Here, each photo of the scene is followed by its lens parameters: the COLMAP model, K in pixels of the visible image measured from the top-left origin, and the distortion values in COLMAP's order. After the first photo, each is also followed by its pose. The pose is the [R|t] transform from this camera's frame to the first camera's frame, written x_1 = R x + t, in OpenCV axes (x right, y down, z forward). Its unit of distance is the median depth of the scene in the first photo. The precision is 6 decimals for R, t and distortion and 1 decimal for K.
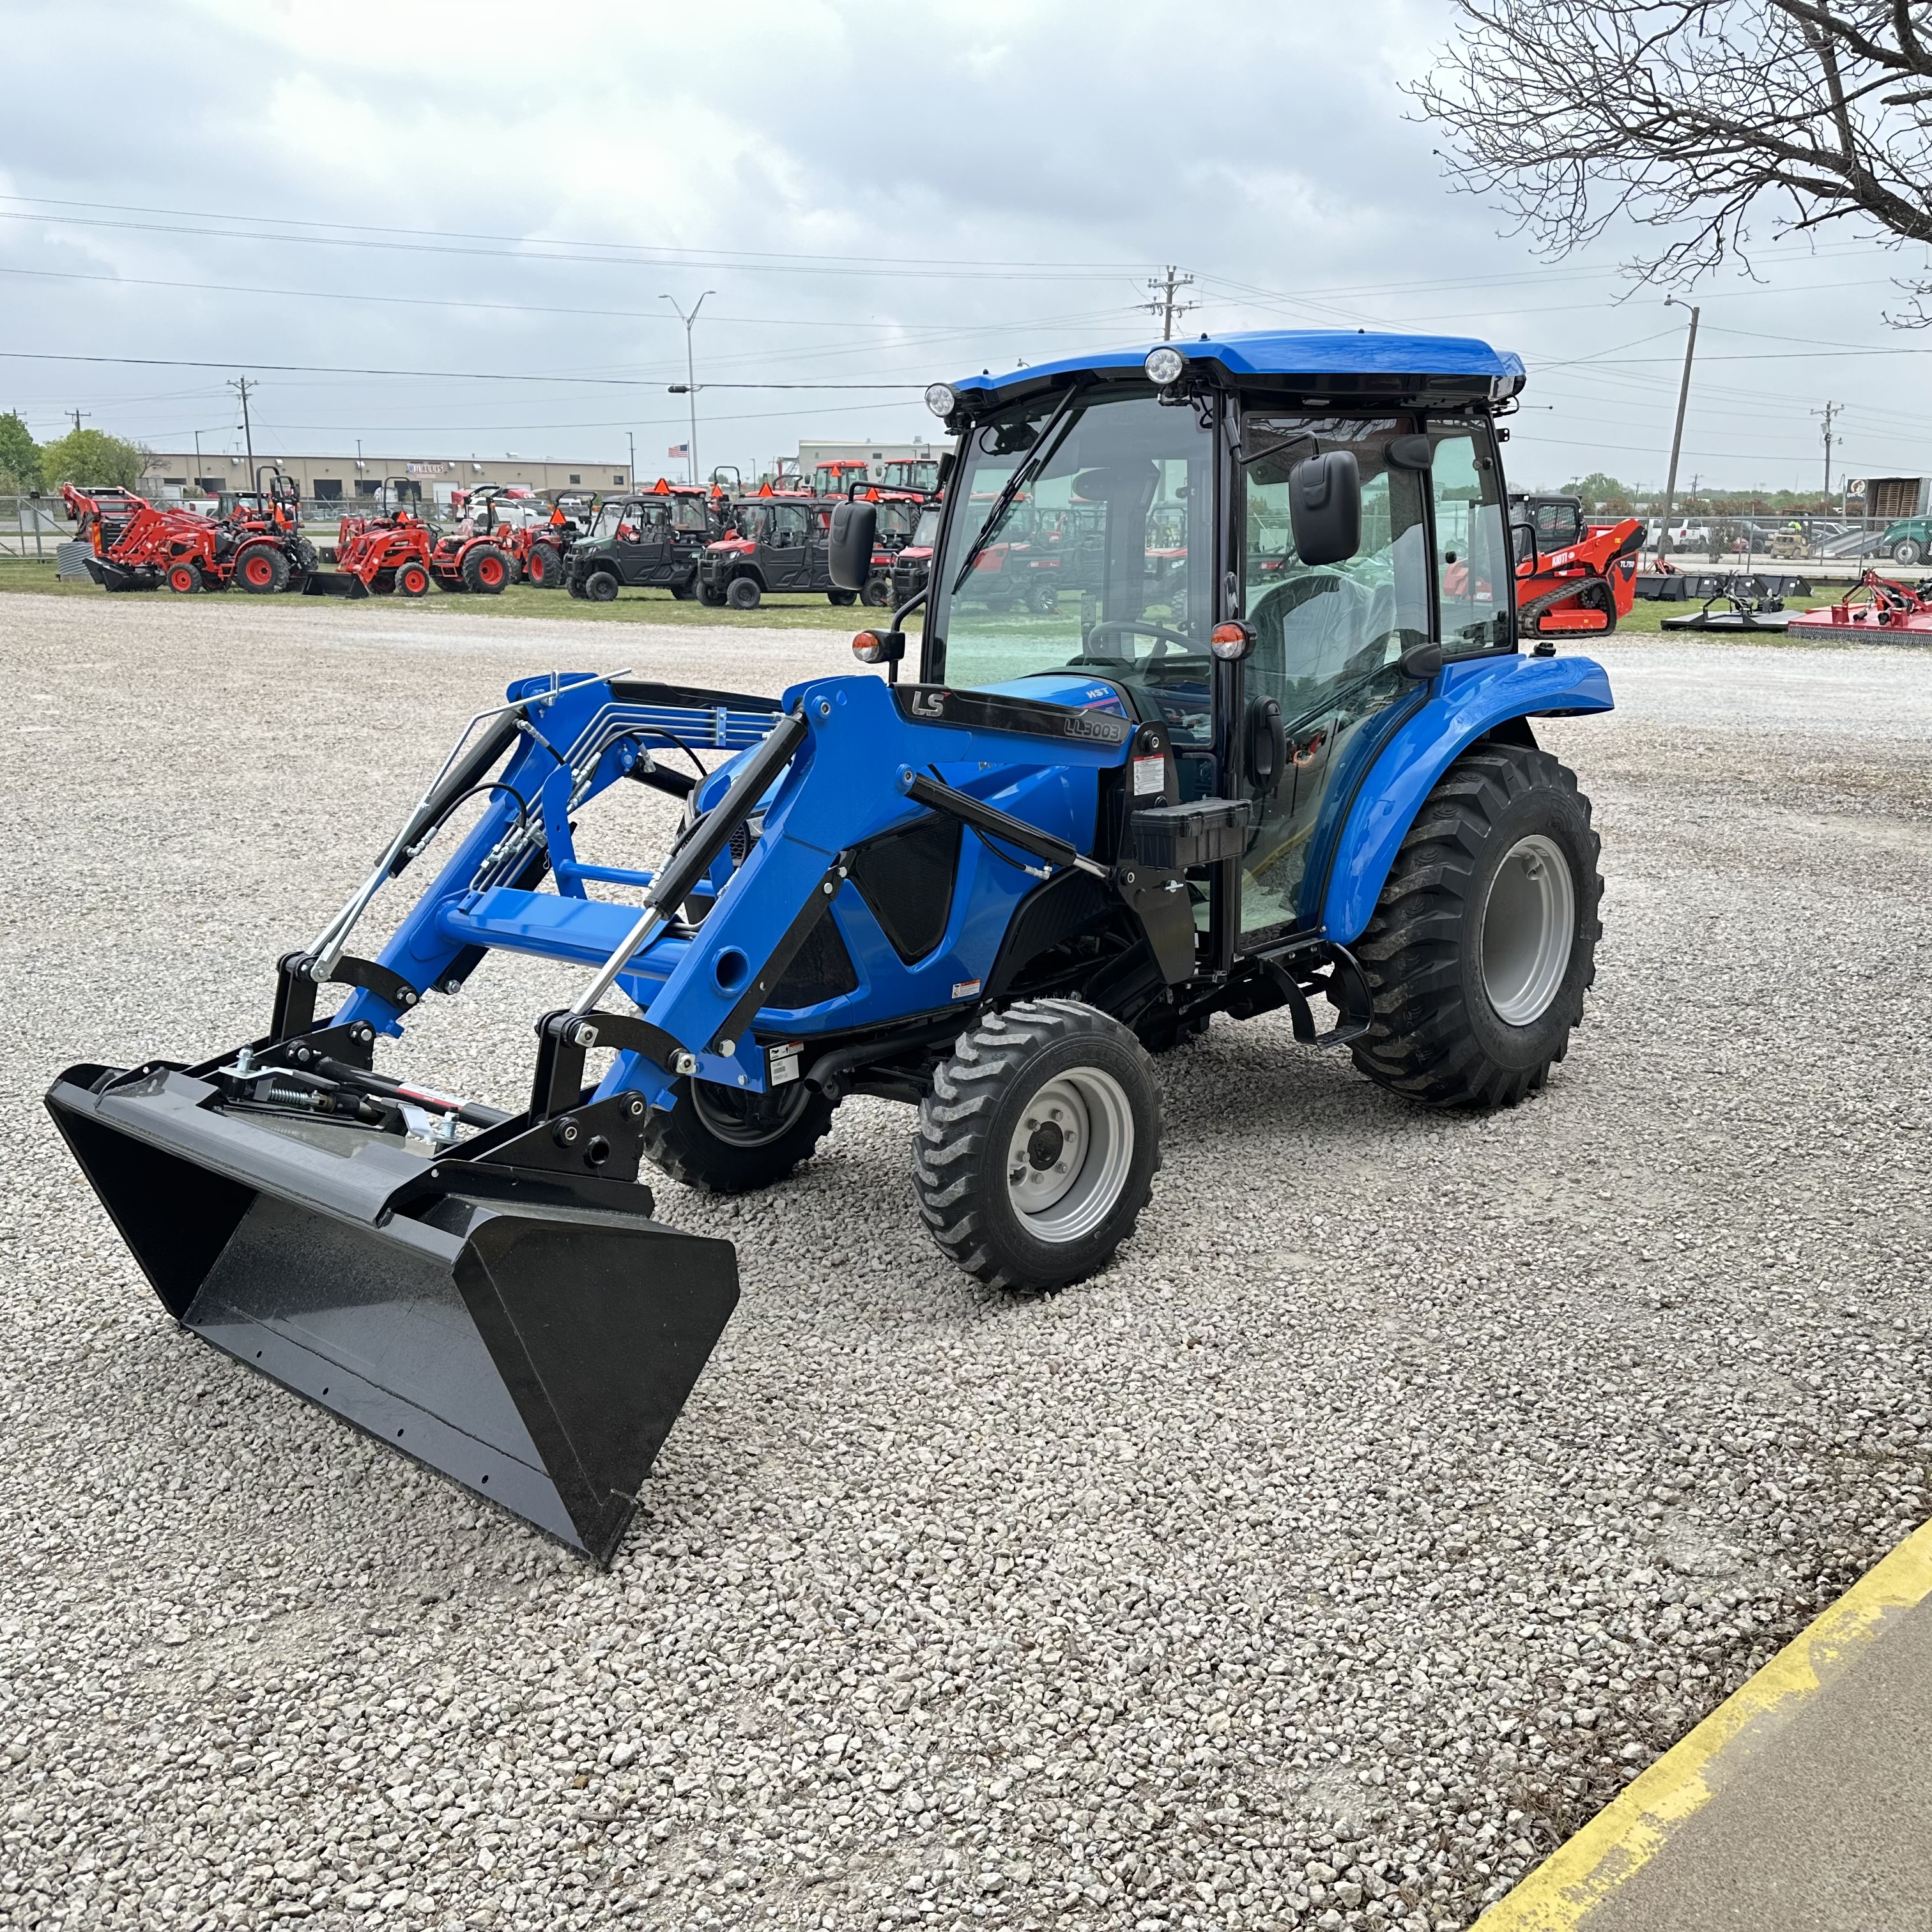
lens RADIAL K [[1863.4, 0, 1004.2], [0, 1863.4, 965.9], [0, 0, 1]] dist [0.142239, -0.259044]
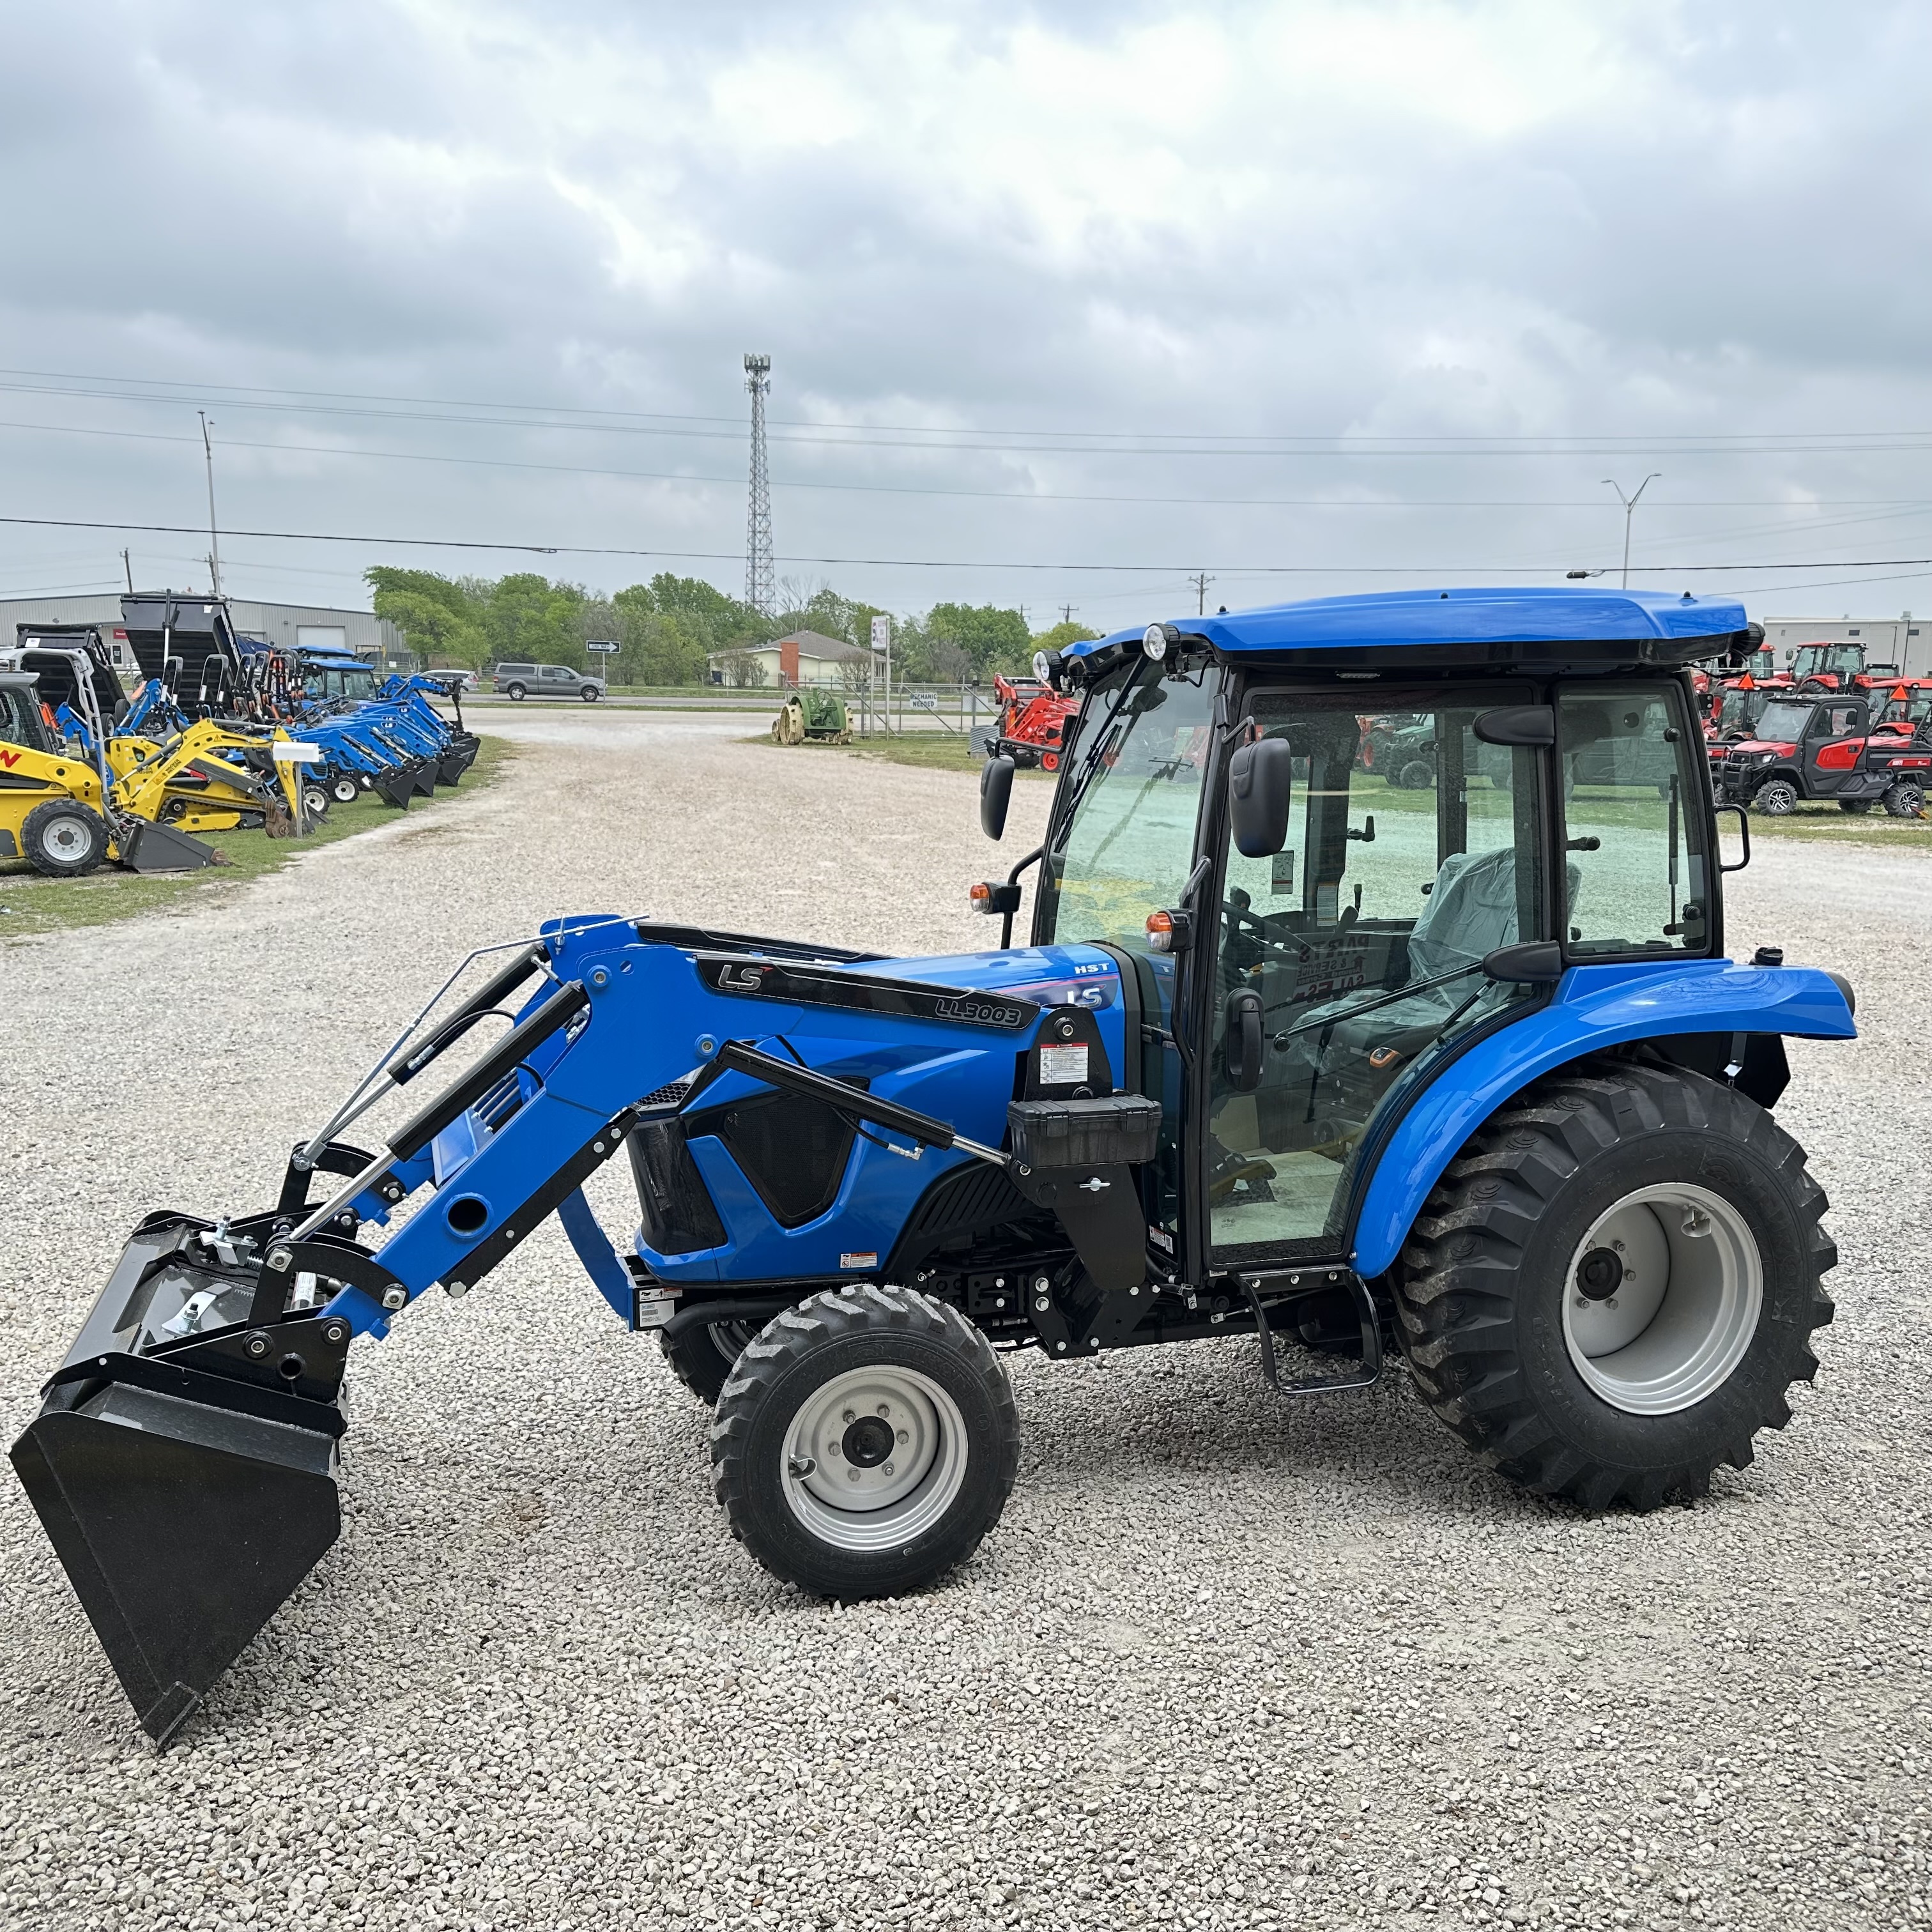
lens RADIAL K [[1853.4, 0, 950.5], [0, 1853.4, 955.5], [0, 0, 1]] dist [0.136031, -0.234807]
pose [[0.864725, 0.081782, -0.495542, 0.478974], [-0.127816, 0.990002, -0.059655, -0.091653], [0.485709, 0.114923, 0.866533, 0.153575]]
